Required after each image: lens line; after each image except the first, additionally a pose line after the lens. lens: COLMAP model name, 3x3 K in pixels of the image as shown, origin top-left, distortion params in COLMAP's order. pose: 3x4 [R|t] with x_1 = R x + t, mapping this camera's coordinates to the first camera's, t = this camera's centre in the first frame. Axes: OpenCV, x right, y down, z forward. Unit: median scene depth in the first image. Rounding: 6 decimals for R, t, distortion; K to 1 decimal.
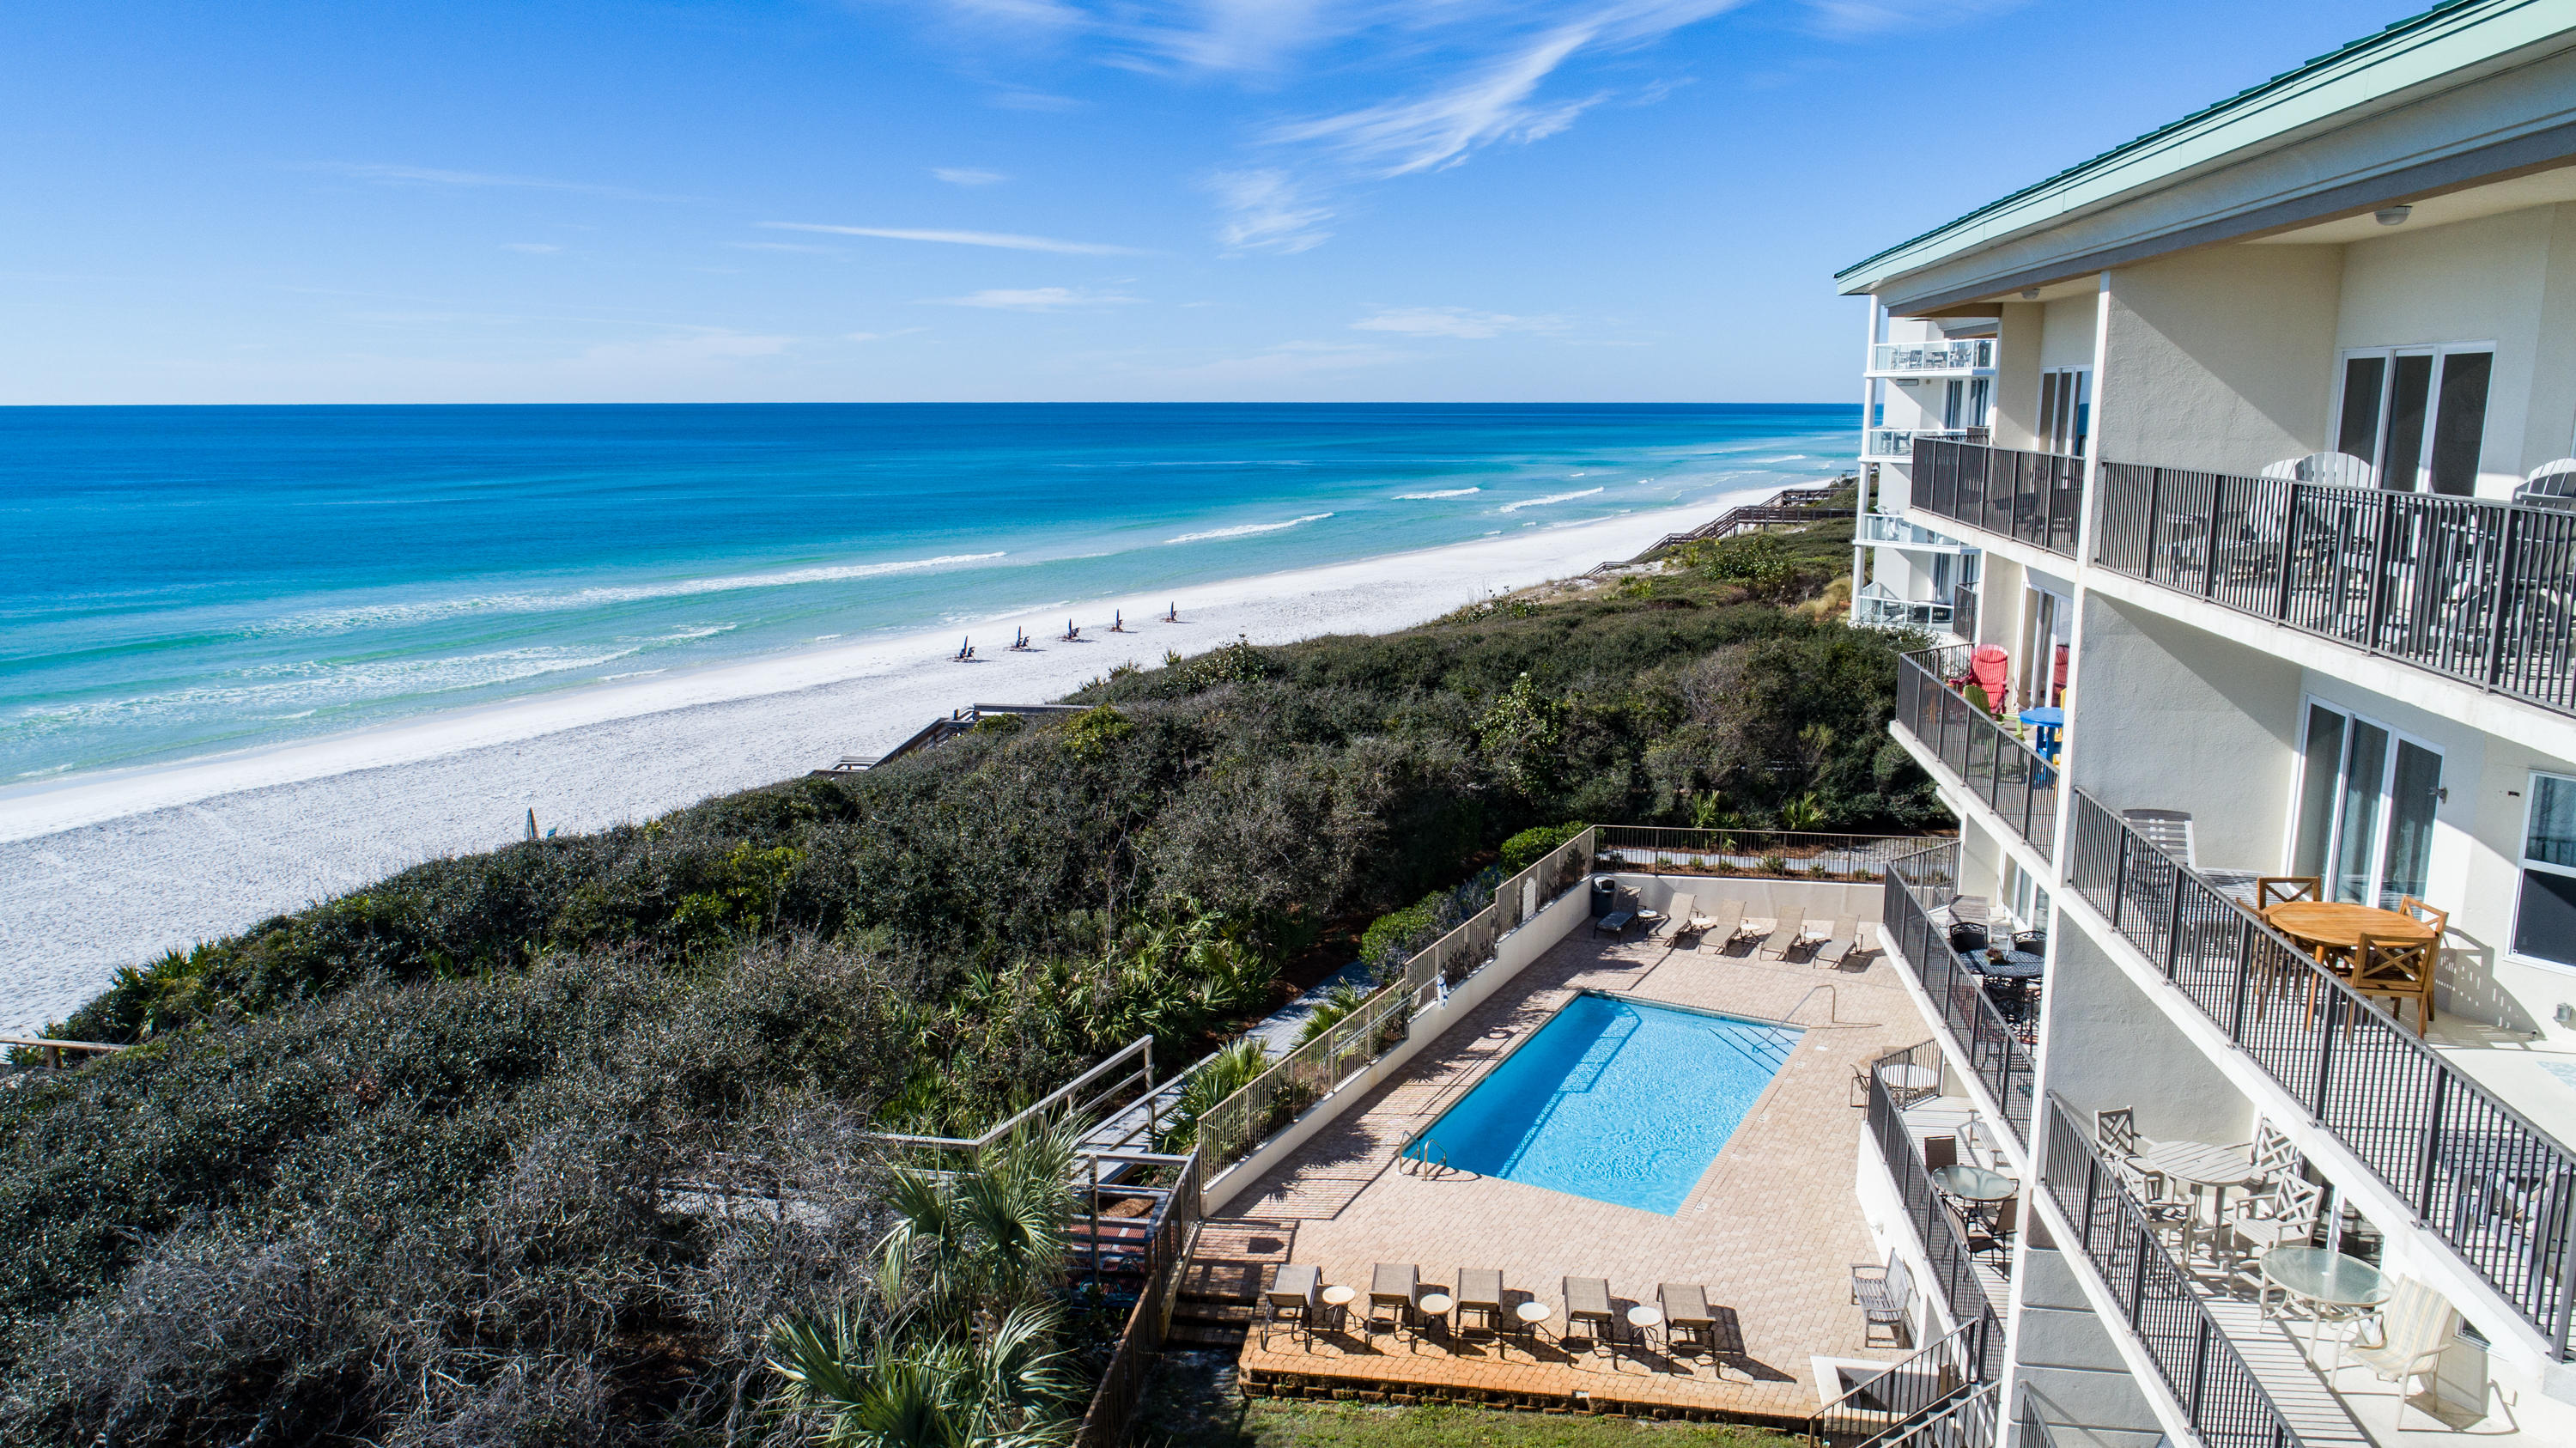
lens RADIAL K [[1752.1, 0, 1288.0], [0, 1752.1, 724.0], [0, 0, 1]] dist [-0.020269, -0.000213]
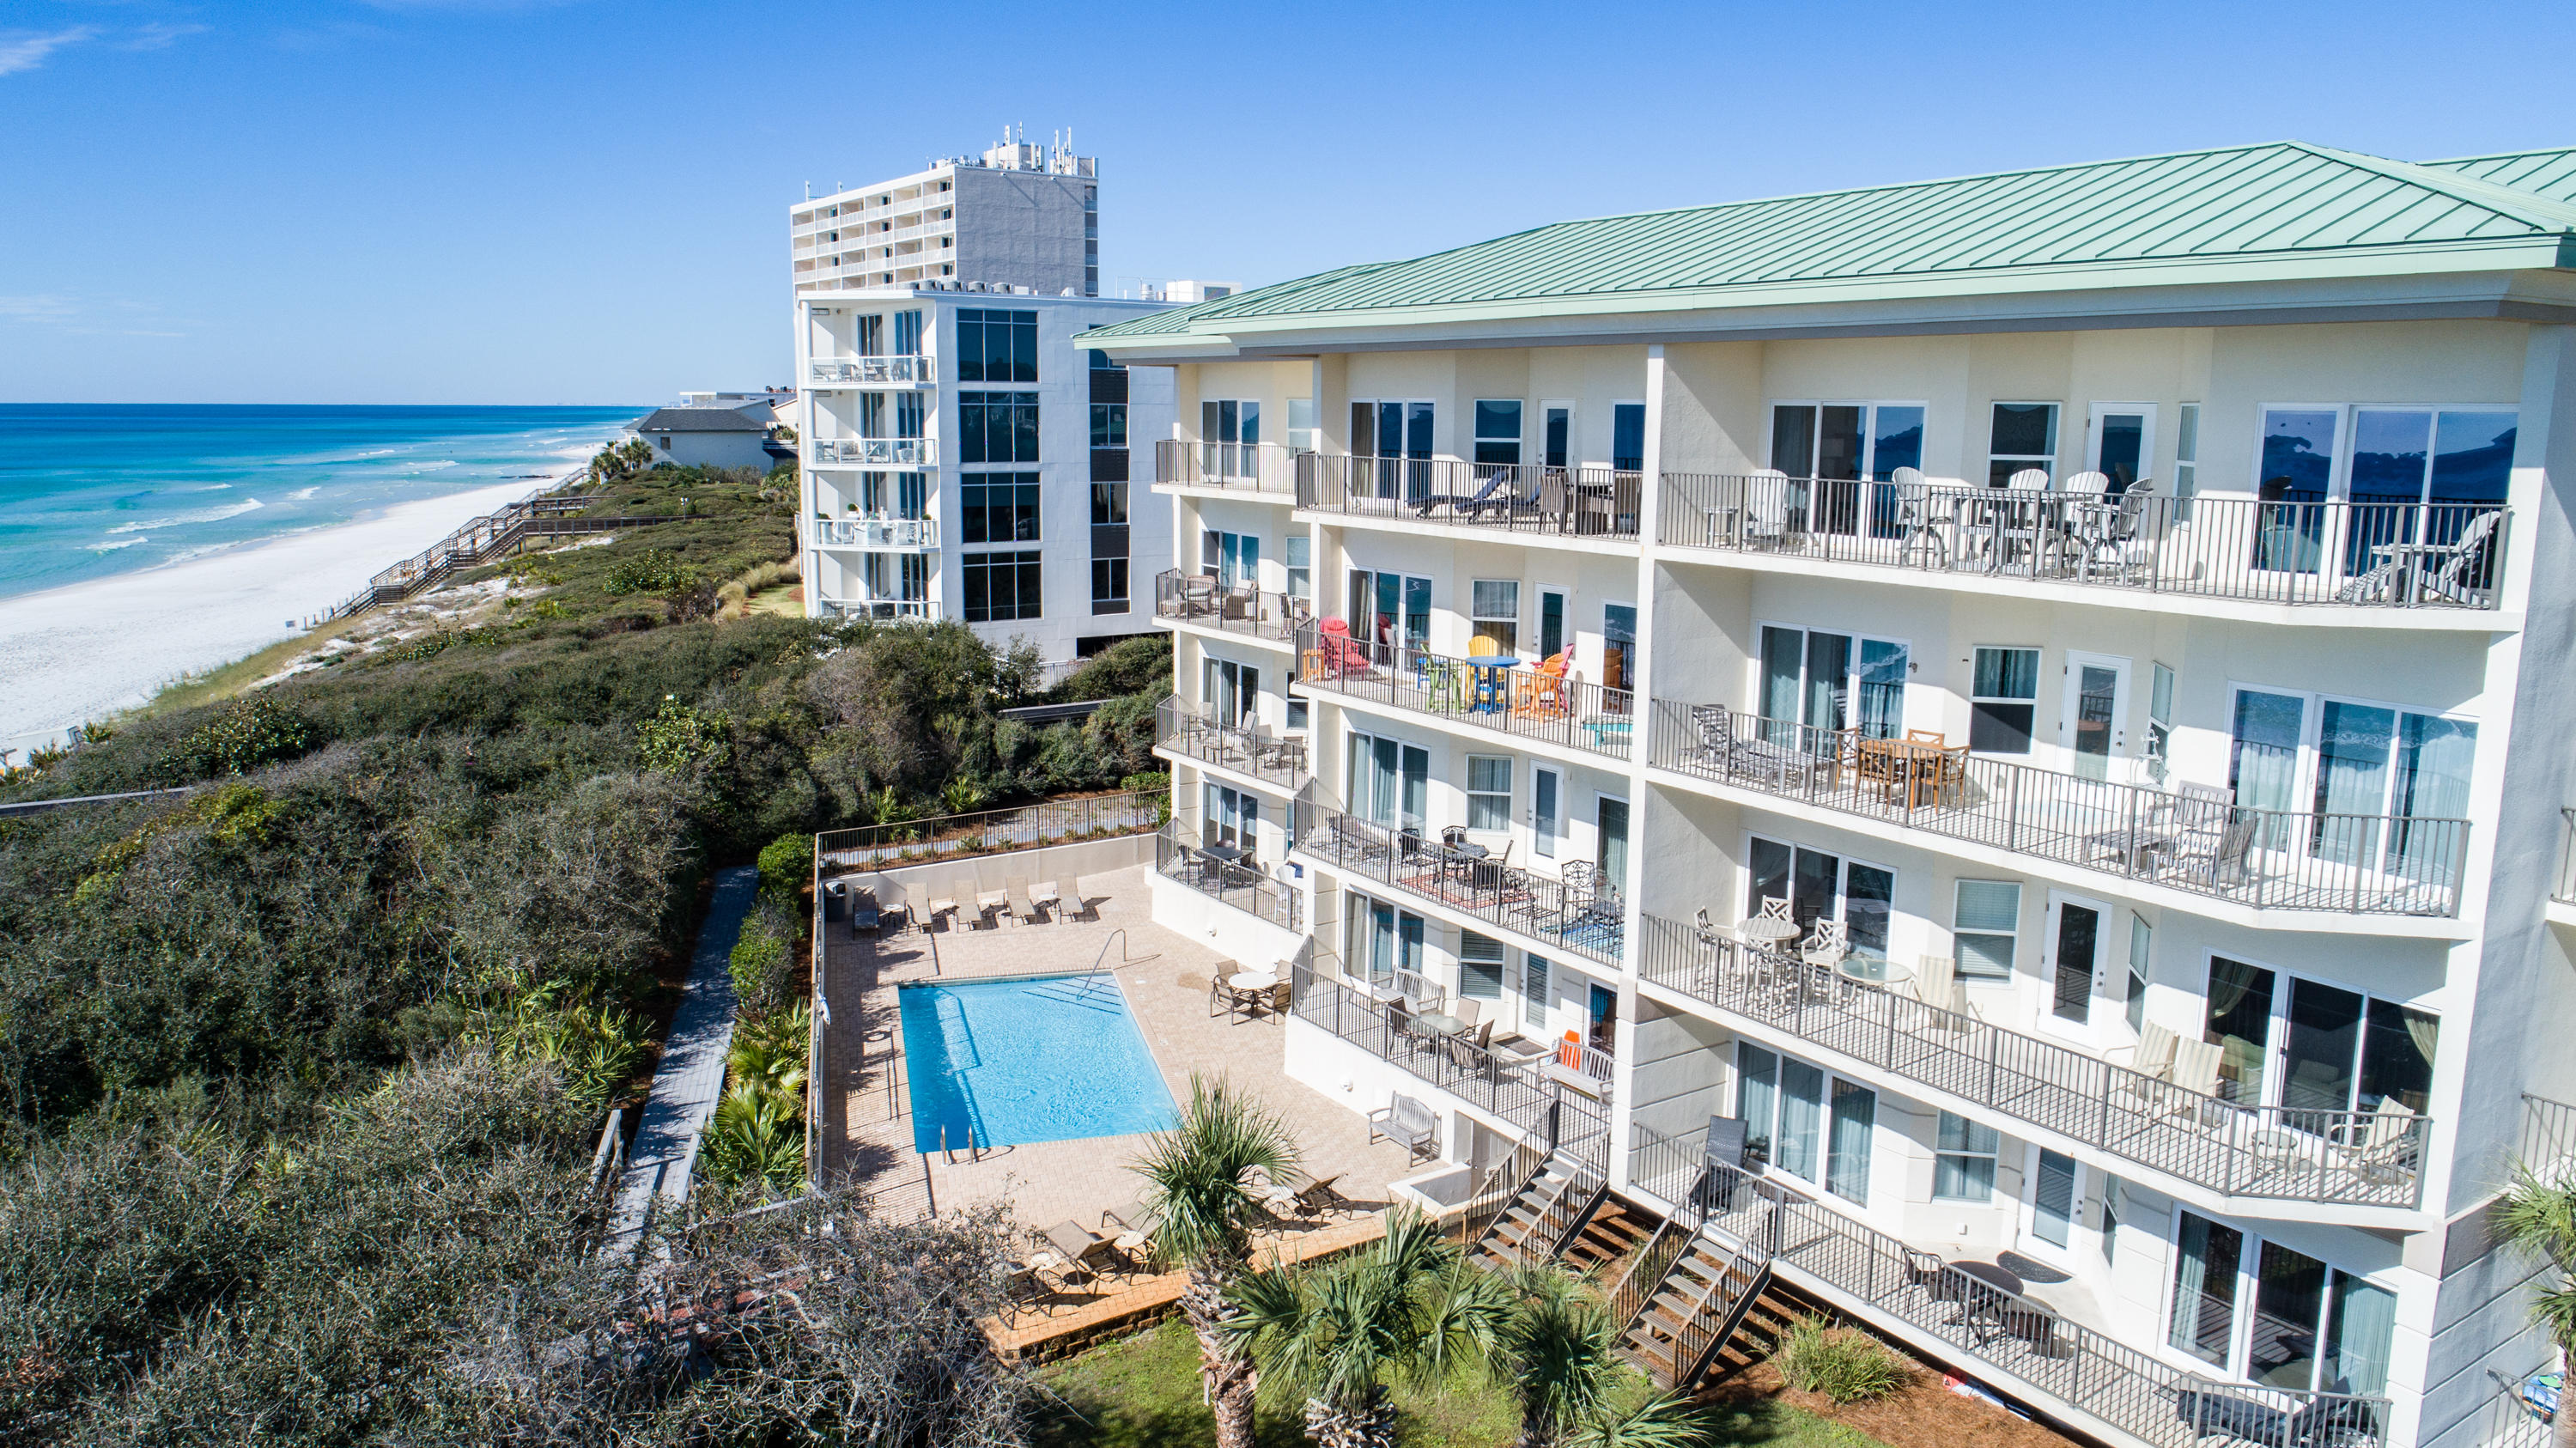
lens RADIAL K [[1790.8, 0, 1288.0], [0, 1790.8, 724.0], [0, 0, 1]] dist [-0.003500, 0.002571]
pose [[0.737489, -0.113915, 0.665682, -0.321605], [0.117141, 0.992308, 0.040031, -0.015840], [-0.665122, 0.048456, 0.745161, 0.038152]]
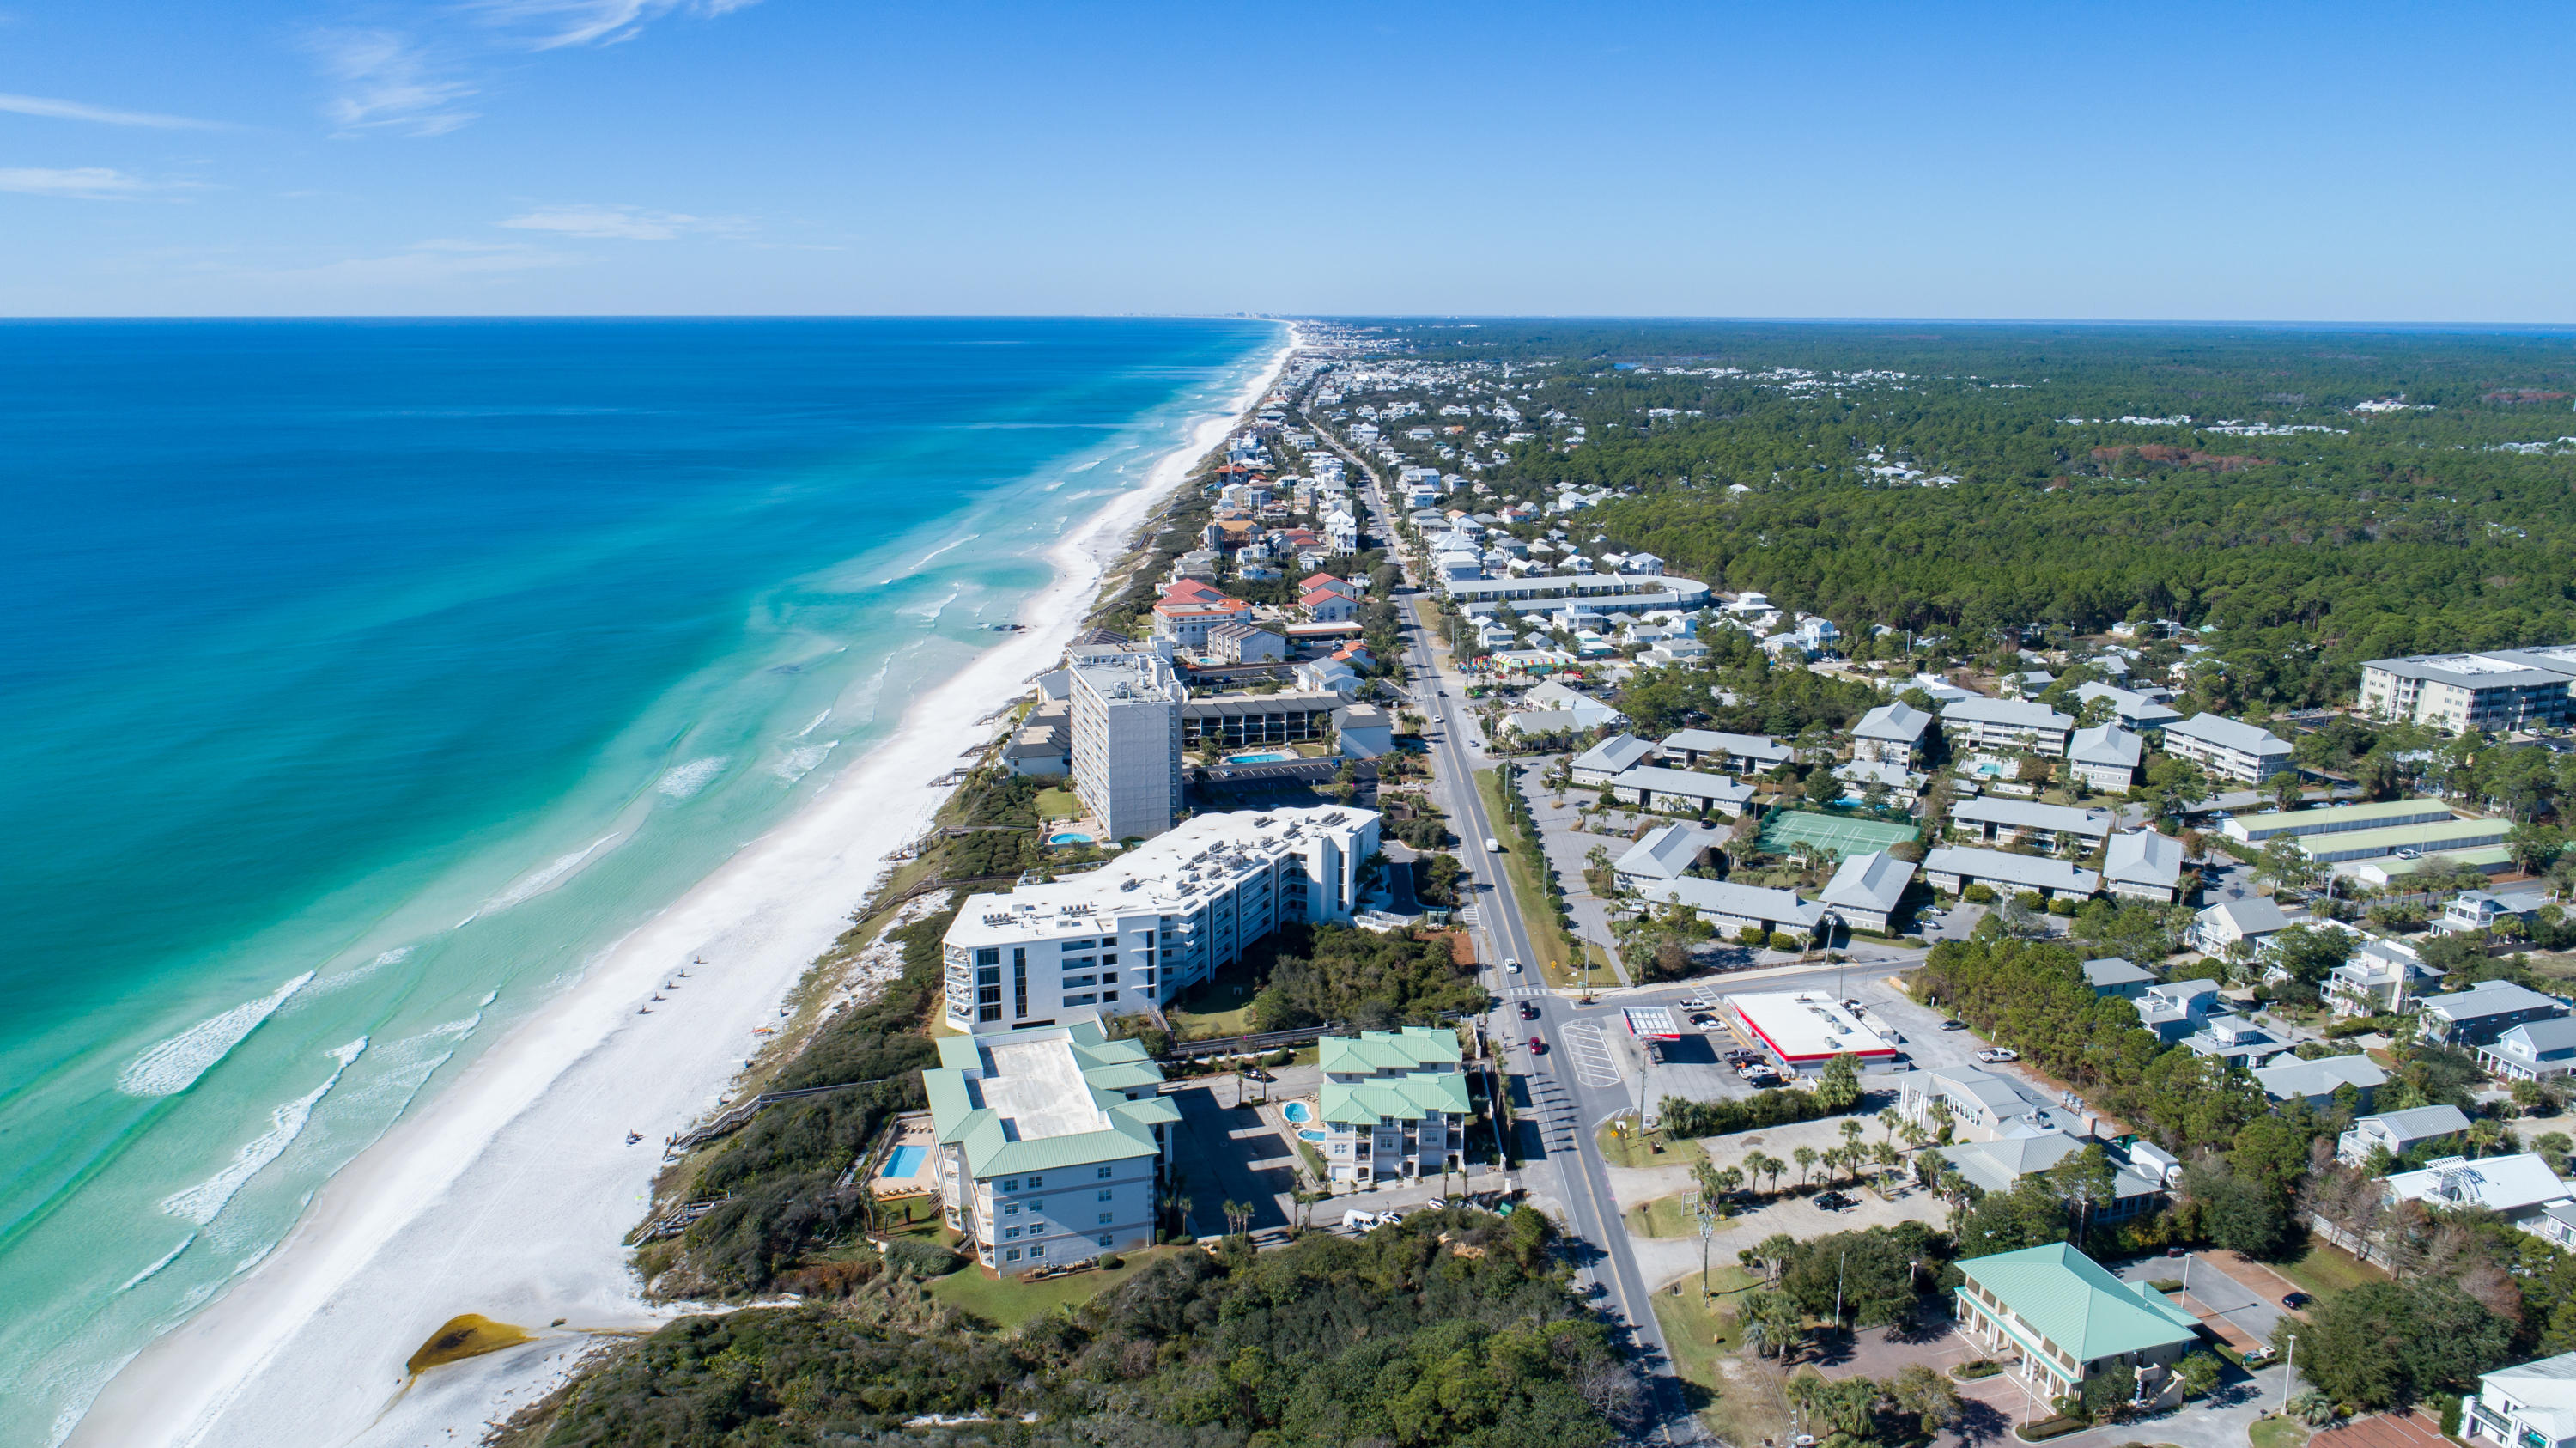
lens RADIAL K [[1695.9, 0, 1288.0], [0, 1695.9, 724.0], [0, 0, 1]] dist [-0.011472, 0.000031]
pose [[0.899767, -0.095701, 0.425748, -1.019388], [0.074423, 0.995015, 0.066378, -1.642406], [-0.429978, -0.028039, 0.902404, -5.063501]]
